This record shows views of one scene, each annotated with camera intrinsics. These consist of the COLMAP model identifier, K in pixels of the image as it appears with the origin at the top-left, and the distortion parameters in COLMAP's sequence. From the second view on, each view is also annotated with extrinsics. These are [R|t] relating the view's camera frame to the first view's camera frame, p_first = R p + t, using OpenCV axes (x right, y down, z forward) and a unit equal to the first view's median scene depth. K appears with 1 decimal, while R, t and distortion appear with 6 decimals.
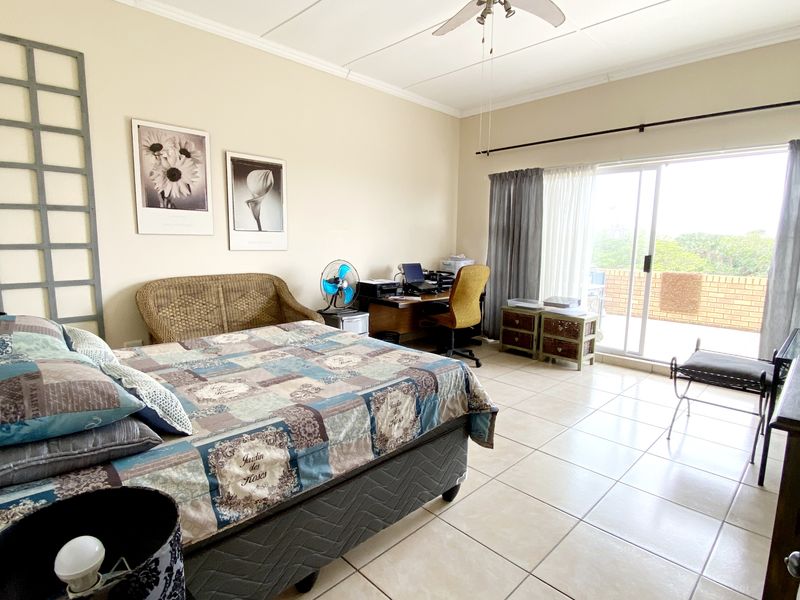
lens RADIAL K [[430.8, 0, 401.4], [0, 430.8, 299.6], [0, 0, 1]] dist [0.044090, -0.044408]
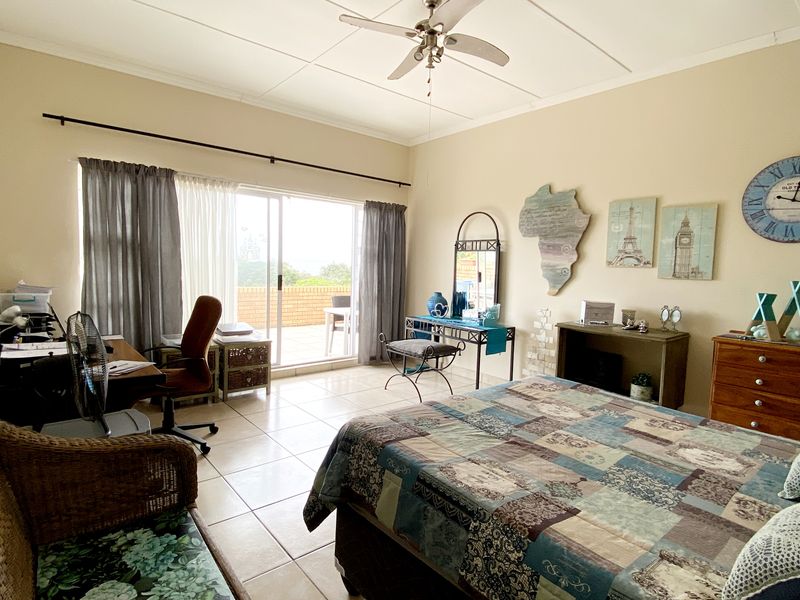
lens RADIAL K [[430.8, 0, 401.4], [0, 430.8, 299.6], [0, 0, 1]] dist [0.044090, -0.044408]
pose [[0.084592, -0.096080, 0.991773, -1.023807], [0.102915, 0.990859, 0.087214, -0.204434], [-0.991087, 0.094691, 0.093707, 1.165369]]
